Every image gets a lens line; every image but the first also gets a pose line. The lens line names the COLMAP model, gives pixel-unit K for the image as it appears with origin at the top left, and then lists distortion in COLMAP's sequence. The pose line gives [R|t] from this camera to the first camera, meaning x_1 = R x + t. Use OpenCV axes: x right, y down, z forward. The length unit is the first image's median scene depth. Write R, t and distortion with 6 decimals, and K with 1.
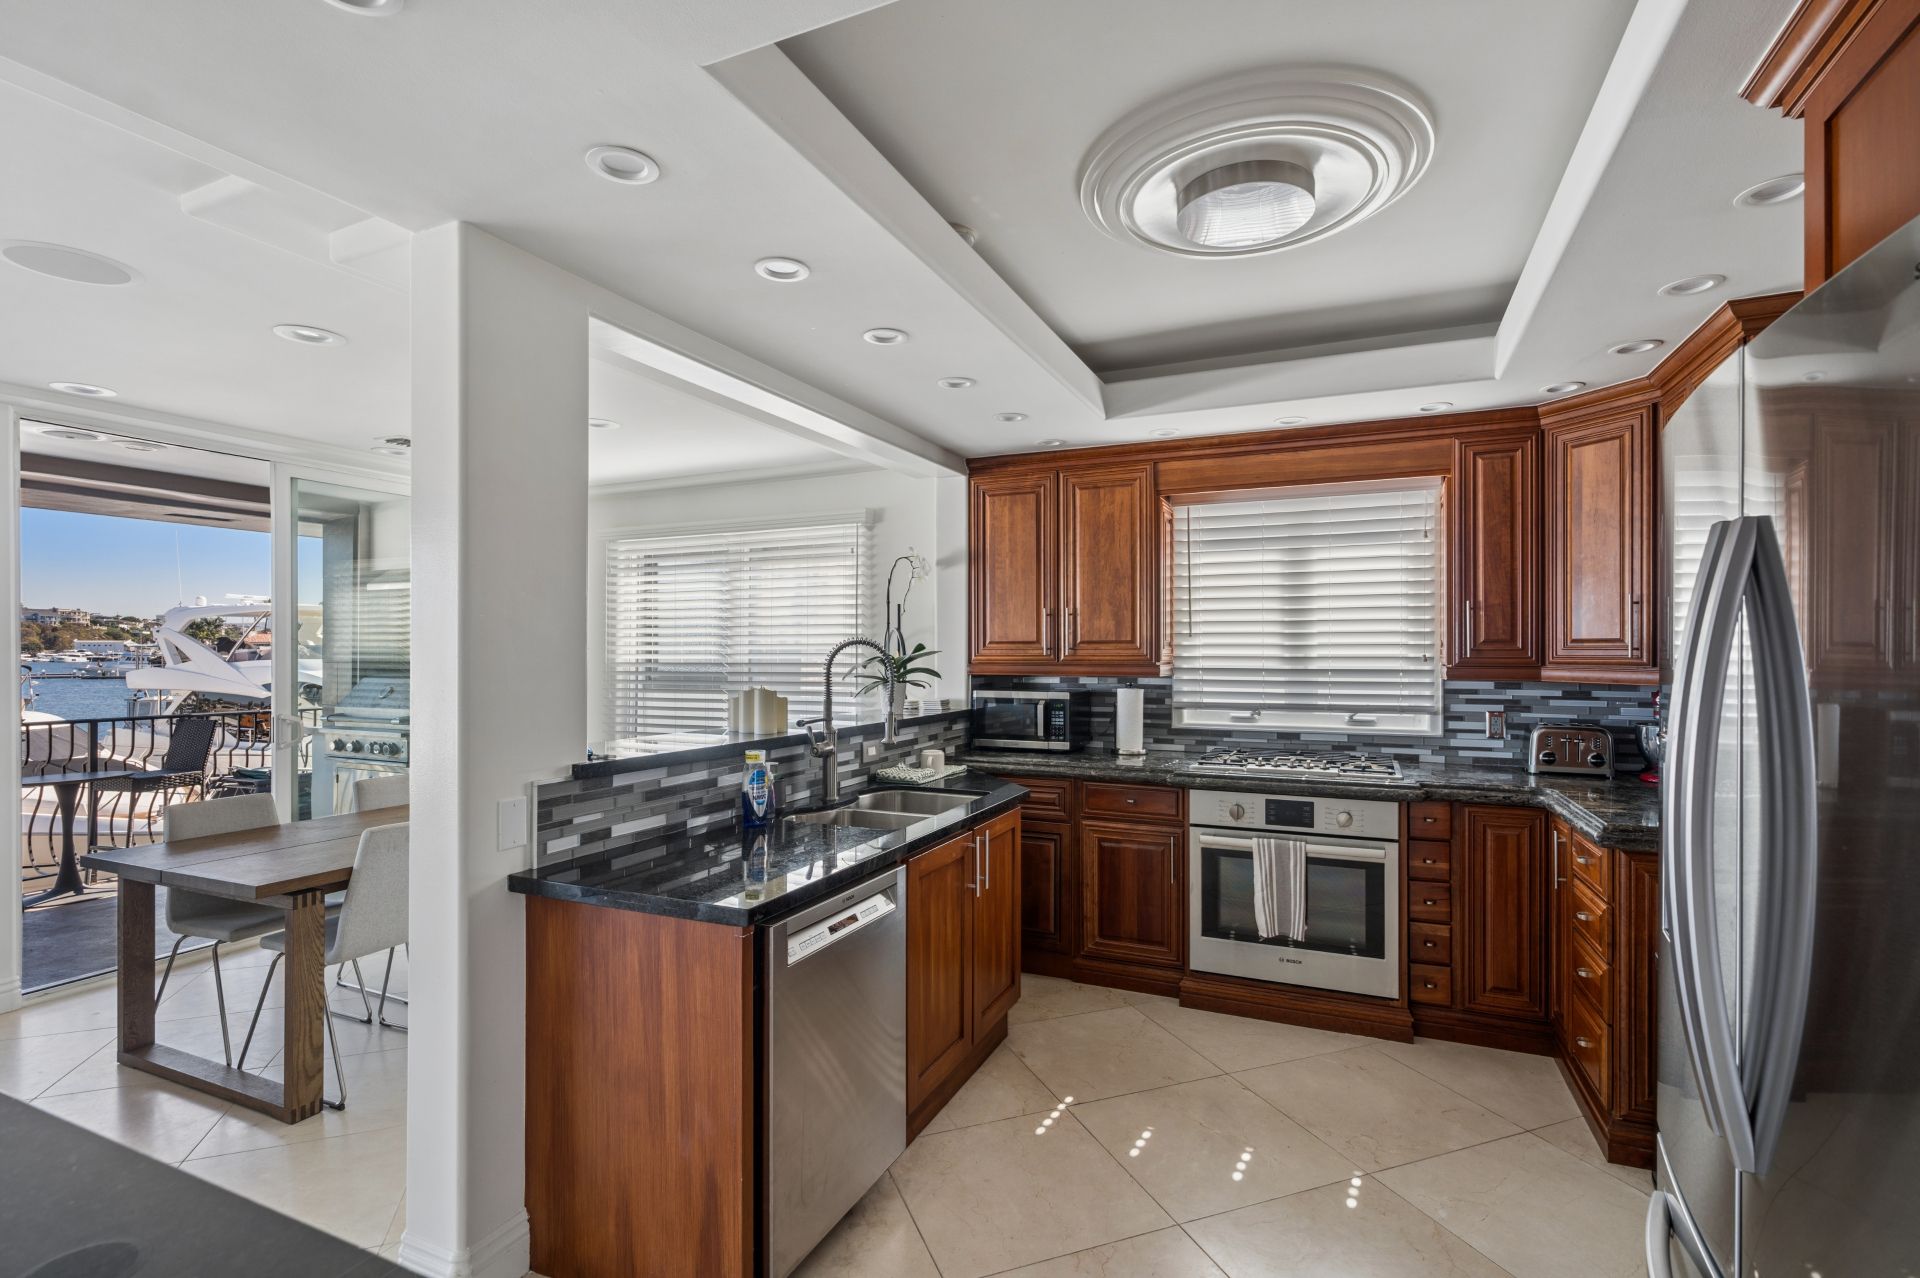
lens RADIAL K [[886.6, 0, 970.3], [0, 886.6, 653.2], [0, 0, 1]] dist [0.003297, -0.000878]
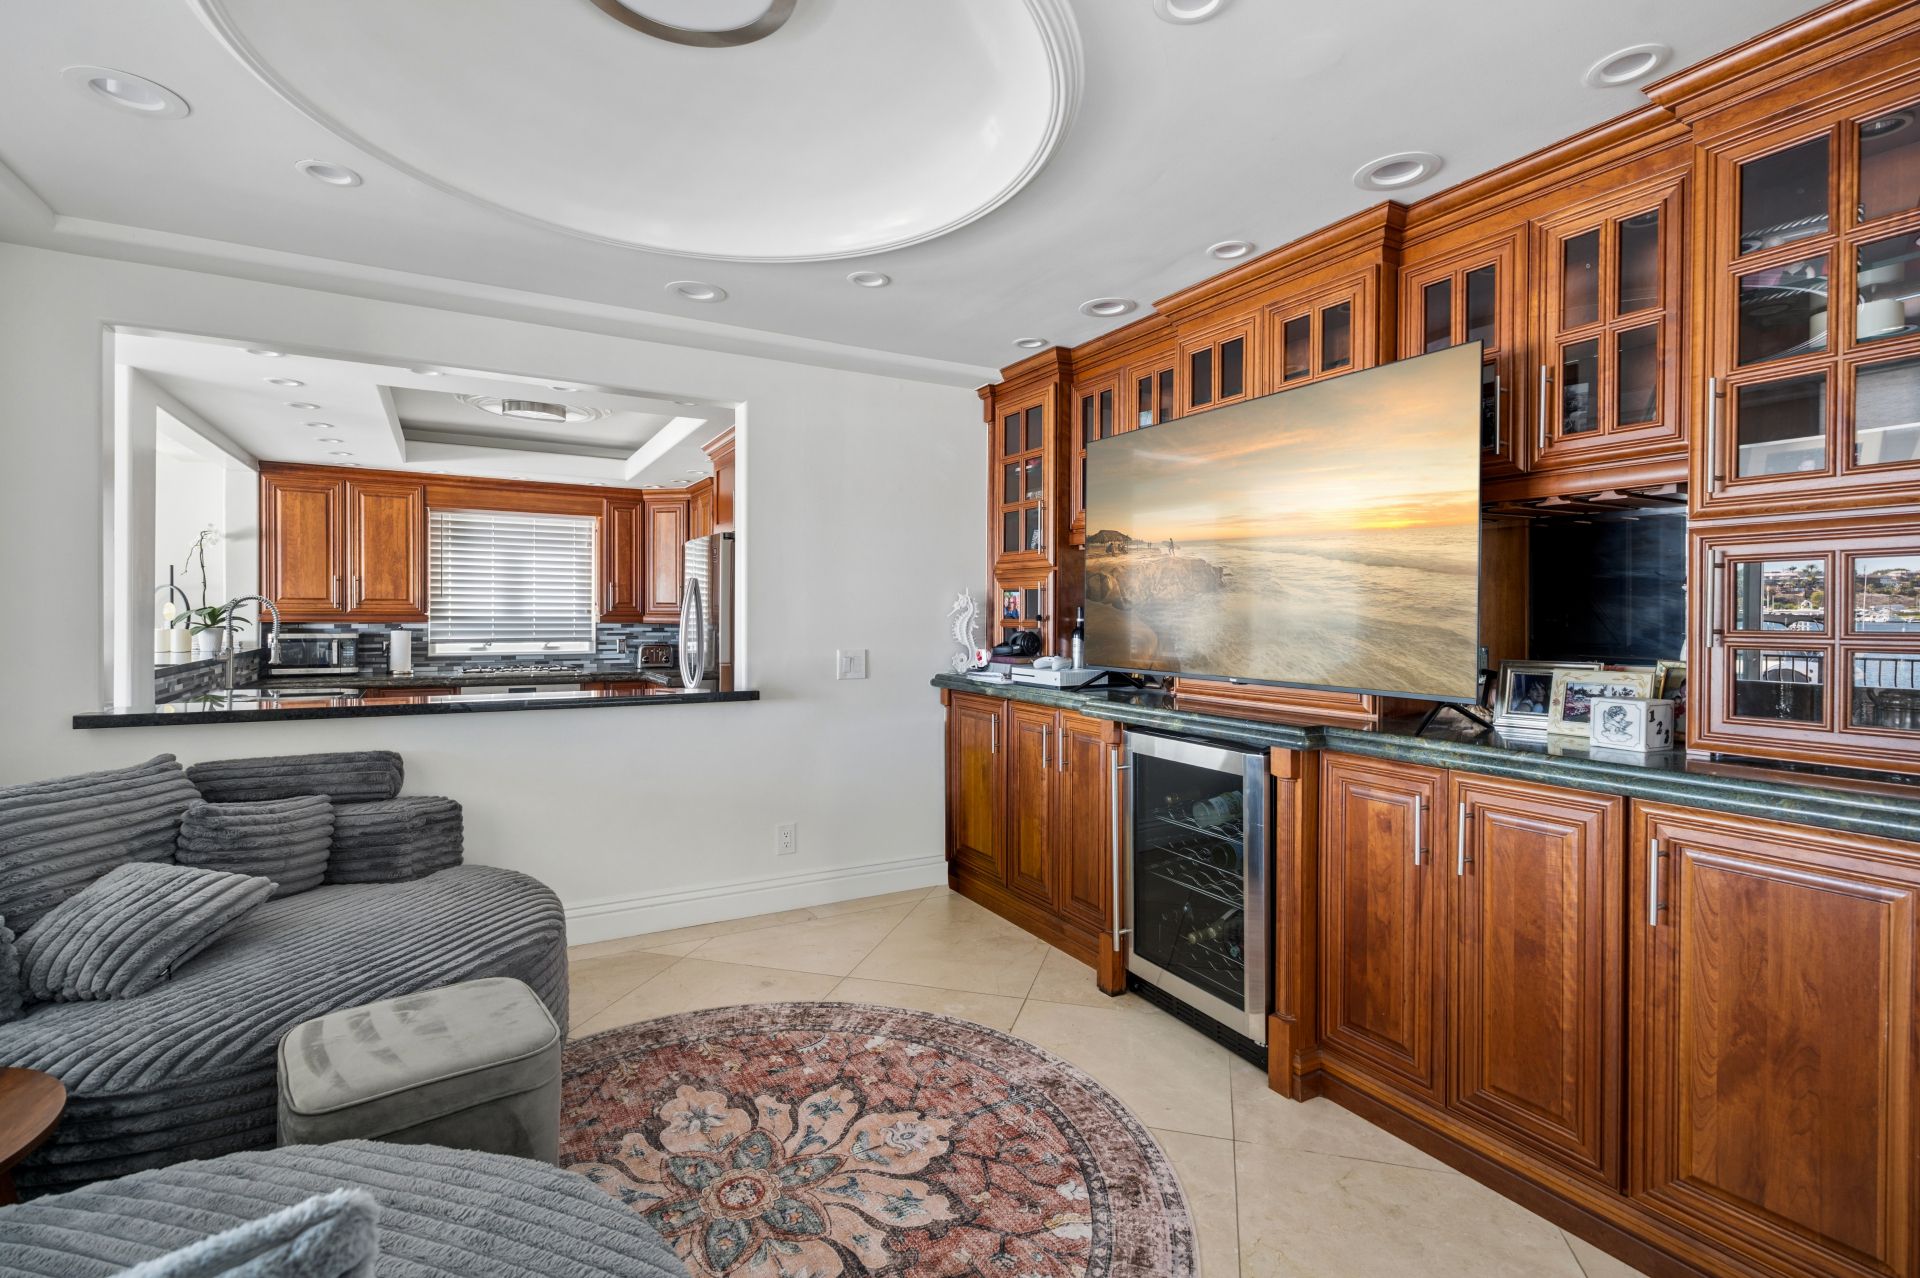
lens RADIAL K [[886.6, 0, 963.2], [0, 886.6, 624.3], [0, 0, 1]] dist [0.003297, -0.000878]
pose [[0.591640, -0.006791, 0.806174, -0.505447], [-0.007026, 0.999883, 0.013579, 0.001884], [-0.806172, -0.013698, 0.591523, -0.714341]]
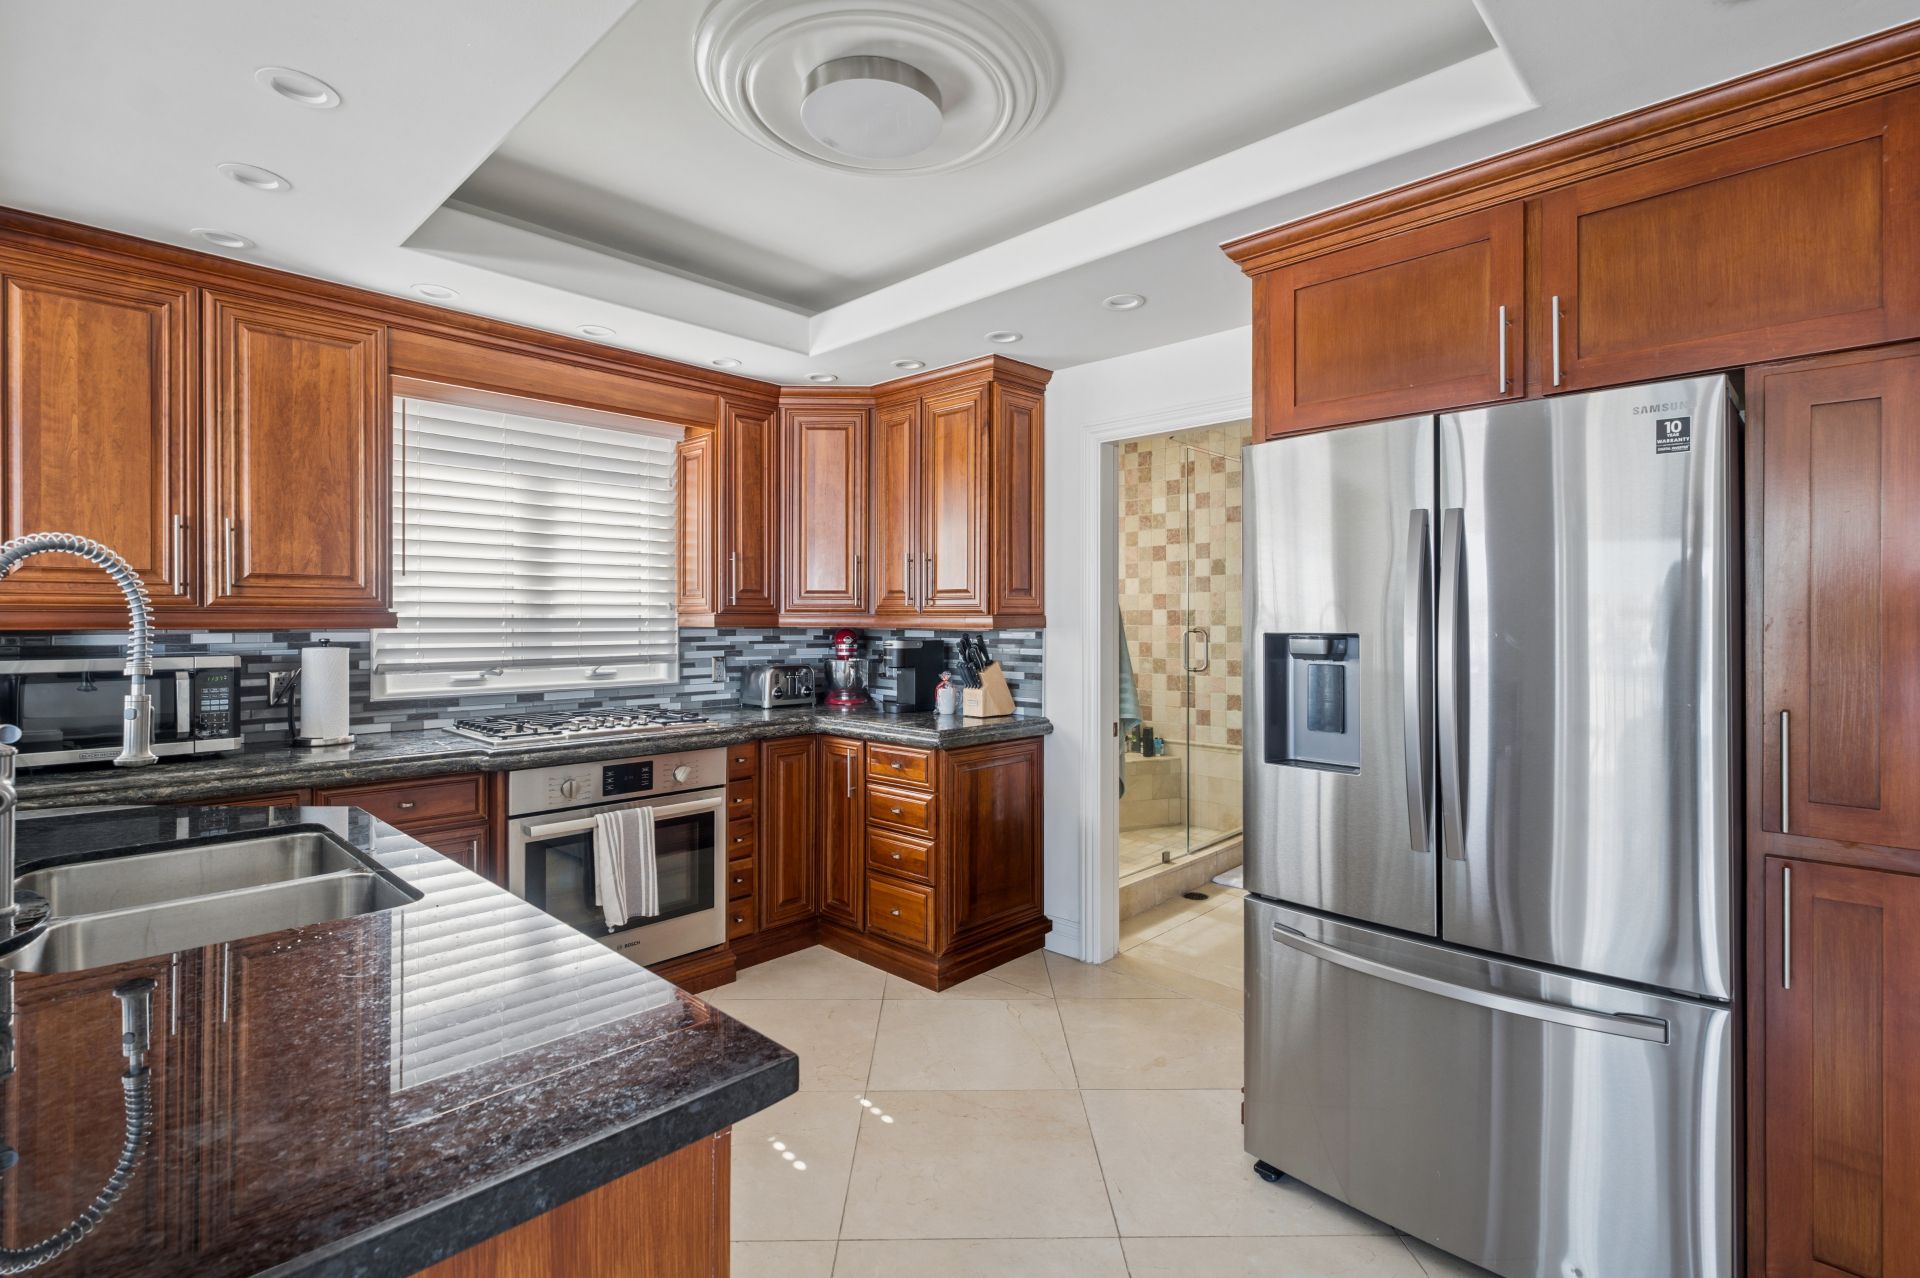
lens RADIAL K [[886.6, 0, 958.8], [0, 886.6, 624.9], [0, 0, 1]] dist [0.003297, -0.000878]
pose [[0.350727, -0.005088, 0.936464, -0.304983], [-0.001093, 0.999982, 0.005843, 0.019352], [-0.936477, -0.003073, 0.350715, 0.331557]]
